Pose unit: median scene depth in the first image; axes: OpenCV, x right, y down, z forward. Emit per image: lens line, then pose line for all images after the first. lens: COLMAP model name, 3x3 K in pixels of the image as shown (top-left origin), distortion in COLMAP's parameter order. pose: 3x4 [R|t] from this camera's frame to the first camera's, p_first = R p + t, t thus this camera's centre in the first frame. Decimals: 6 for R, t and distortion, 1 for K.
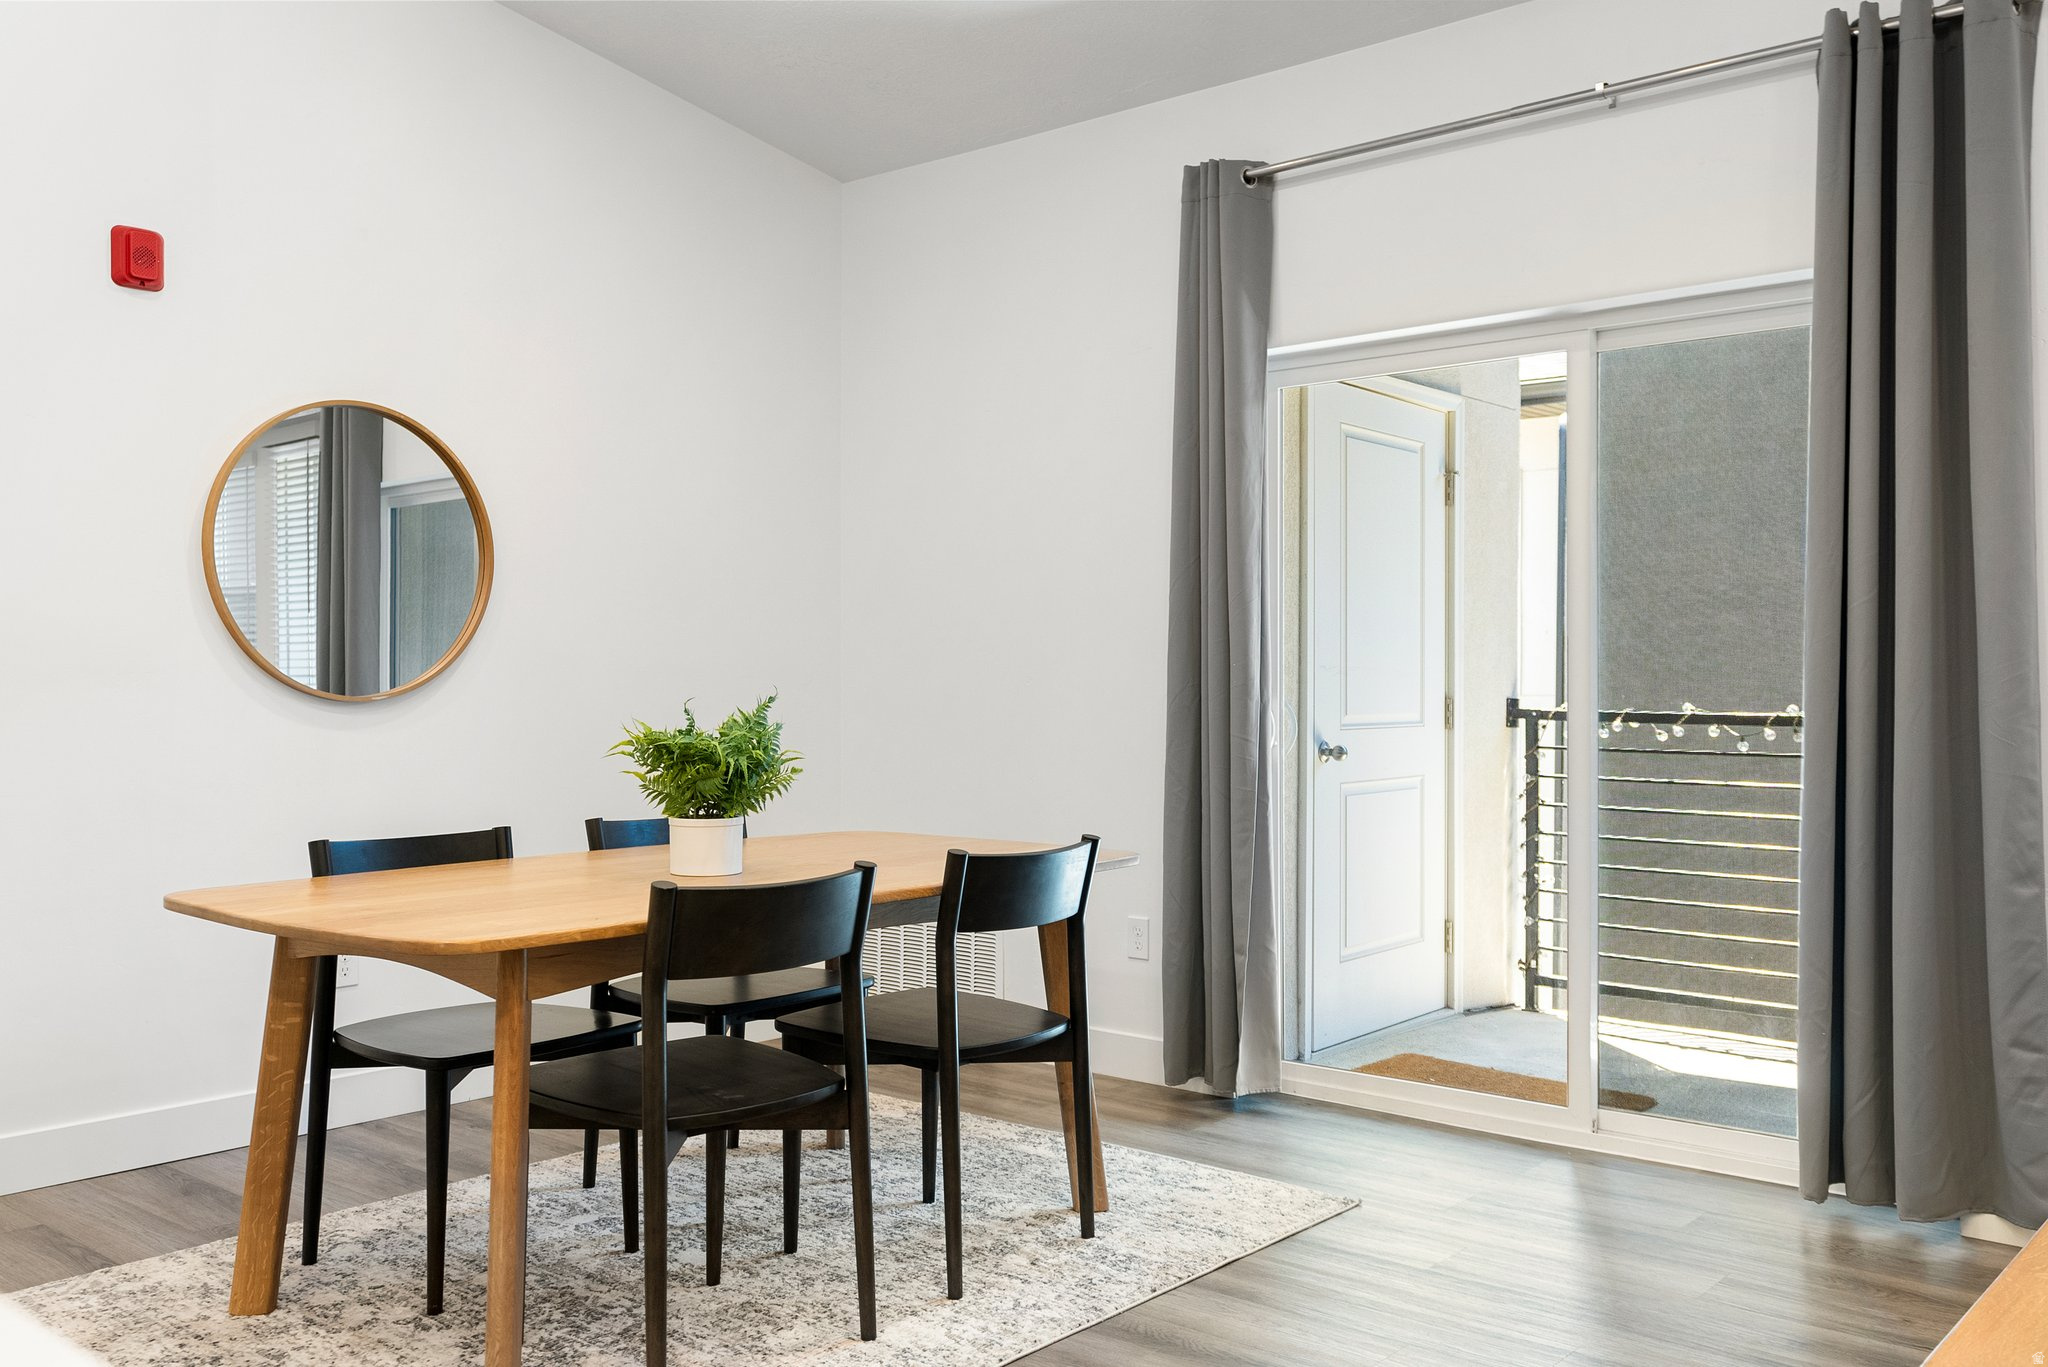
lens RADIAL K [[1745.5, 0, 1026.8], [0, 1745.5, 682.8], [0, 0, 1]] dist [-0.034604, -0.001554]
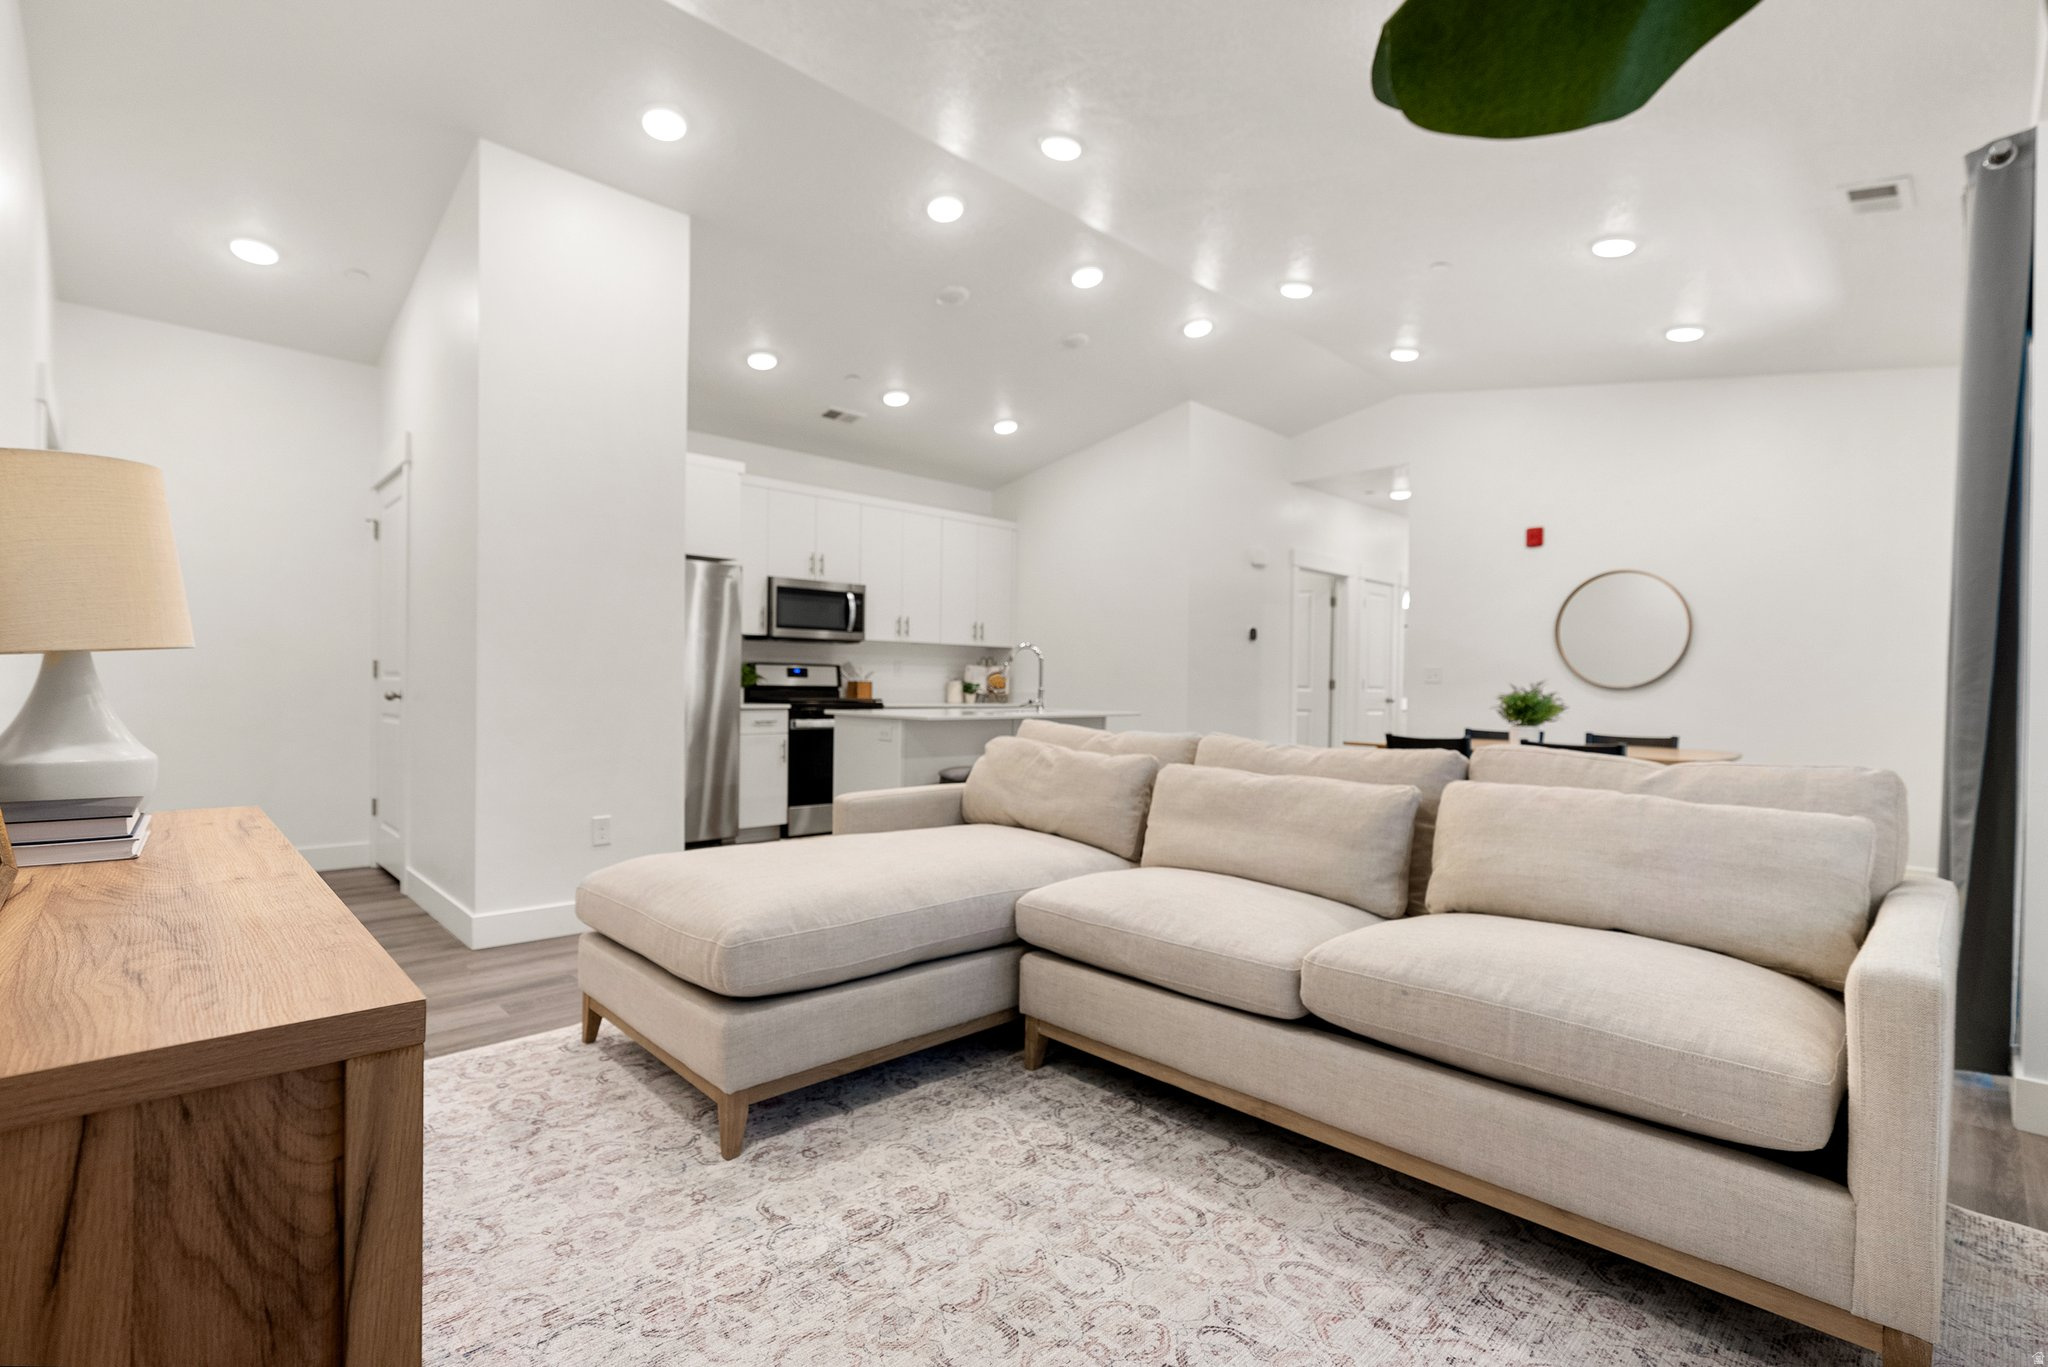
lens RADIAL K [[925.3, 0, 1016.0], [0, 925.3, 690.1], [0, 0, 1]] dist [-0.006582, -0.000335]
pose [[-0.109749, 0.000601, -0.993959, 1.144837], [-0.011756, 0.999929, 0.001903, 0.021637], [0.993890, 0.011893, -0.109735, 0.294481]]
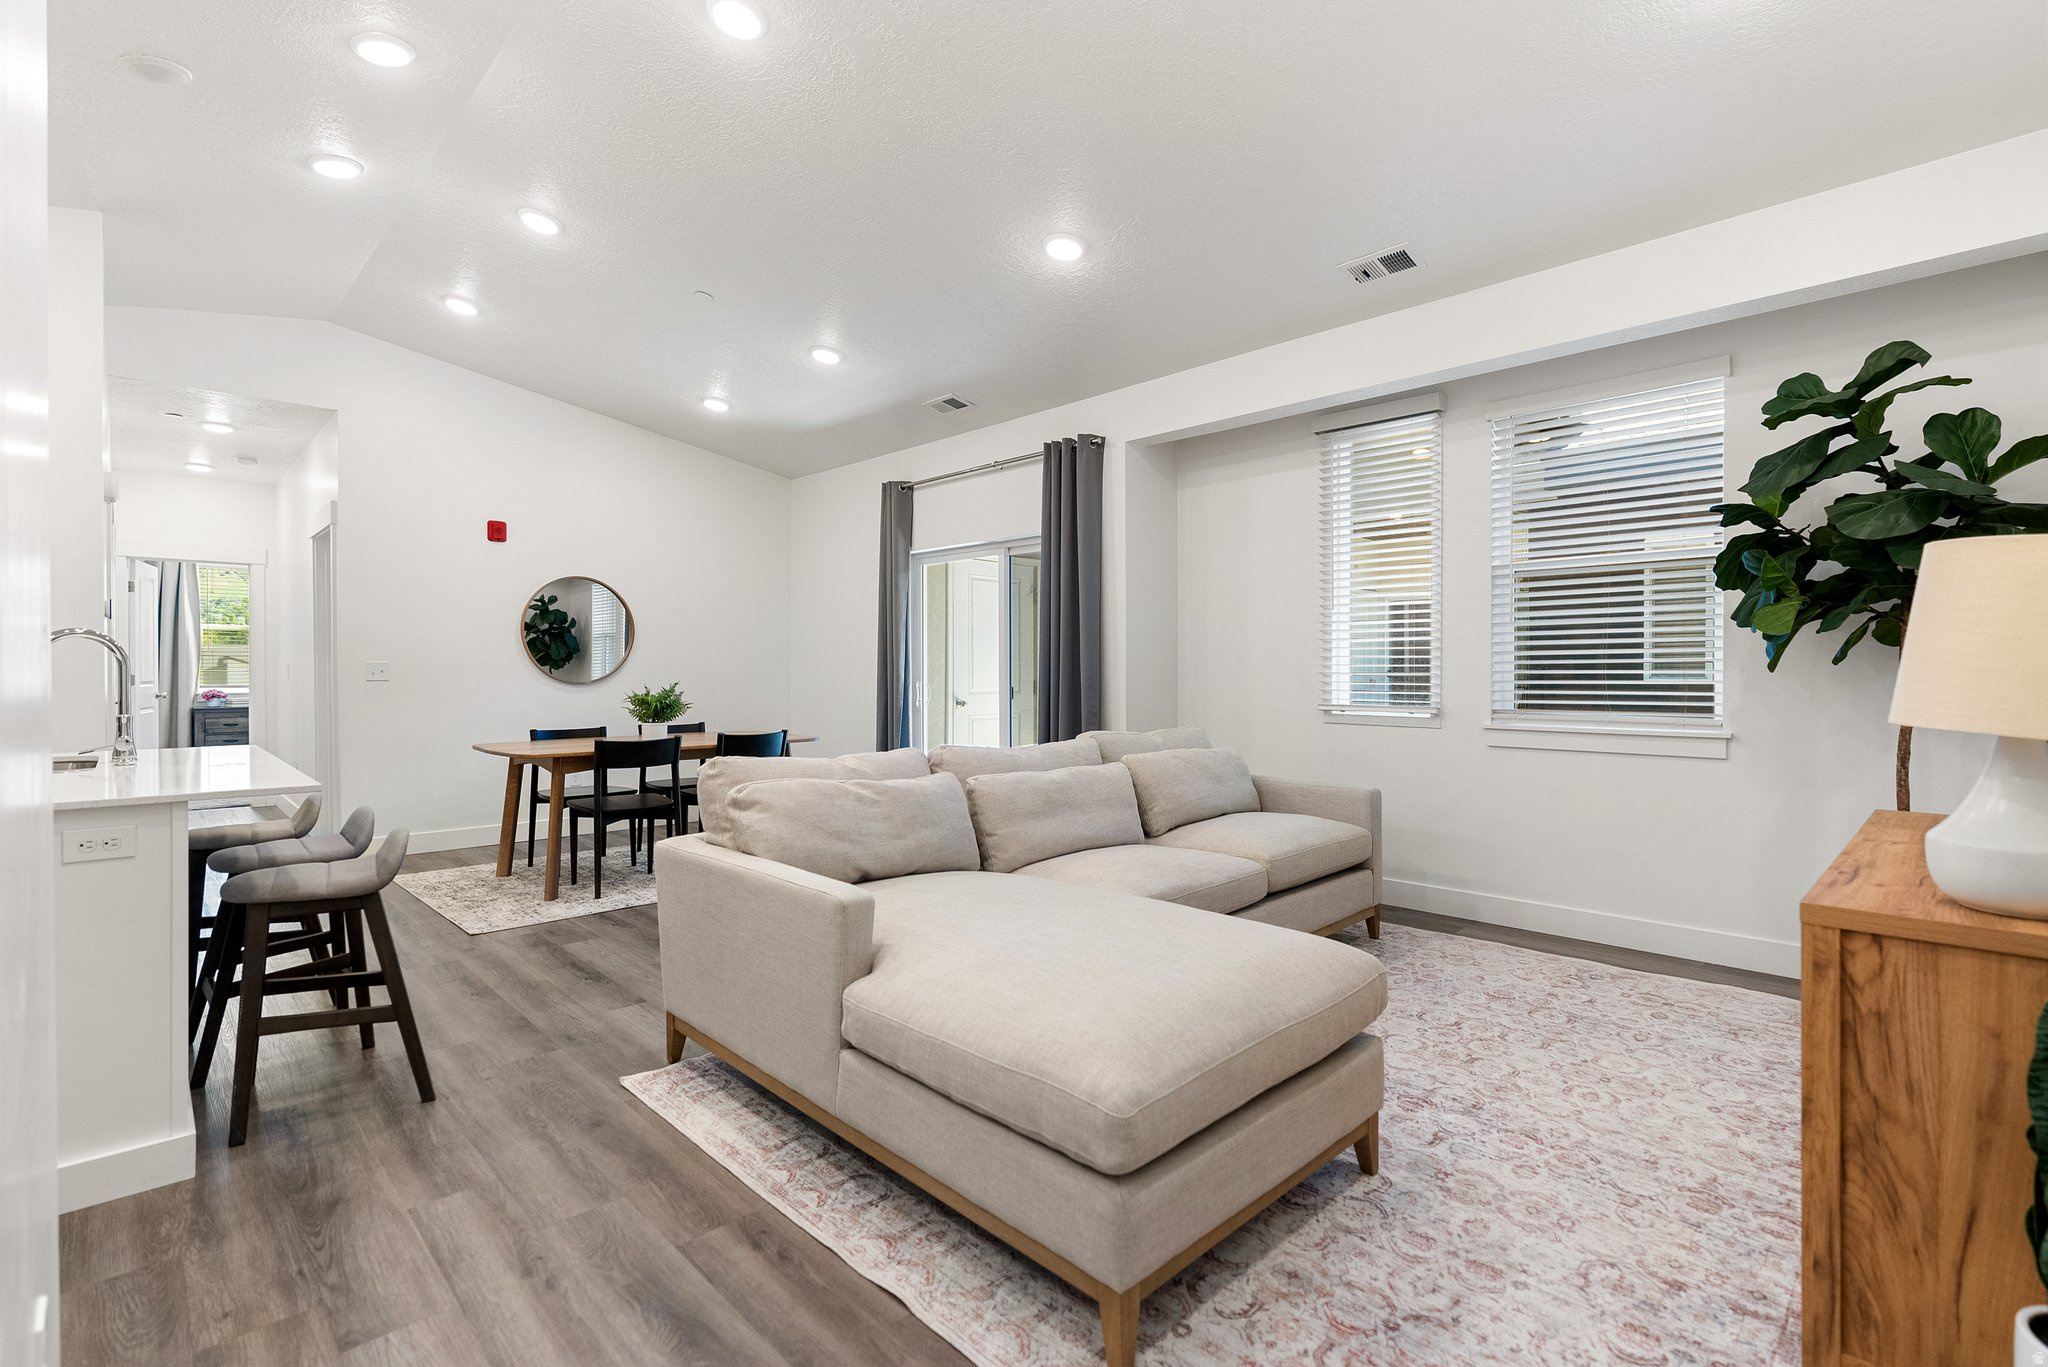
lens RADIAL K [[925.3, 0, 1021.3], [0, 925.3, 689.4], [0, 0, 1]] dist [-0.006582, -0.000335]
pose [[0.994371, 0.001809, -0.105942, 0.523117], [0.000334, 0.999796, 0.020214, -0.011365], [0.105957, -0.020135, 0.994167, -0.452405]]
